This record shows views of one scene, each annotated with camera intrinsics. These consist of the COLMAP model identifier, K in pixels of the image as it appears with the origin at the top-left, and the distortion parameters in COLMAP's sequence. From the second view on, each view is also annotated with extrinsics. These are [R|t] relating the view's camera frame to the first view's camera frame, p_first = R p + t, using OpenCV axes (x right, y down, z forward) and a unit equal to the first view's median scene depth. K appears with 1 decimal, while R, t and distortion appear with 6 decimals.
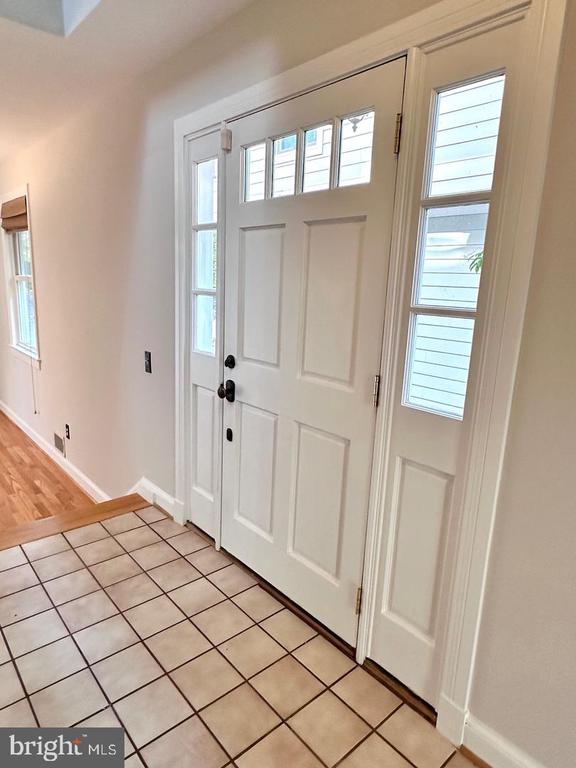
lens RADIAL K [[482.8, 0, 288.0], [0, 482.8, 384.0], [0, 0, 1]] dist [0.001625, 0.000276]
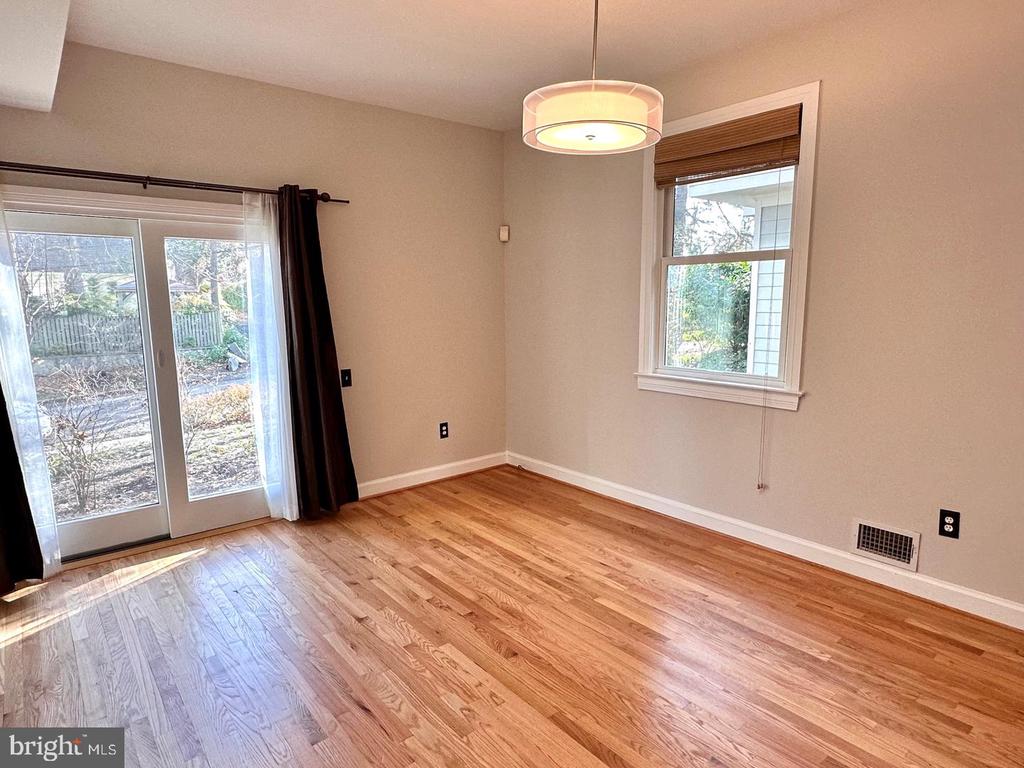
lens RADIAL K [[596.9, 0, 508.9], [0, 596.9, 388.5], [0, 0, 1]] dist [-0.001748, 0.000828]
pose [[0.998432, -0.038823, -0.040336, -1.657662], [0.036034, 0.997055, -0.067701, -0.040354], [0.042845, 0.066141, 0.996890, 0.587762]]
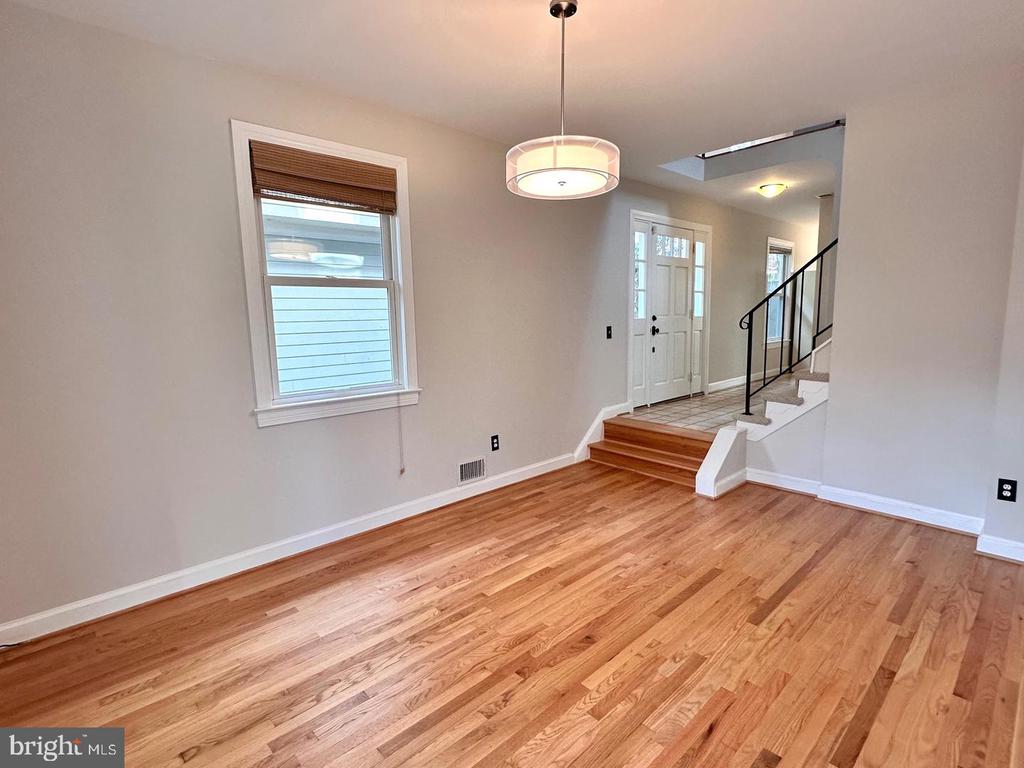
lens RADIAL K [[510.9, 0, 512.0], [0, 510.9, 384.0], [0, 0, 1]] dist [0.001980, 0.000000]
pose [[-0.030170, -0.168186, 0.985293, -2.612095], [0.230097, 0.958099, 0.170590, -0.322016], [-0.972700, 0.231860, 0.009793, 1.706189]]
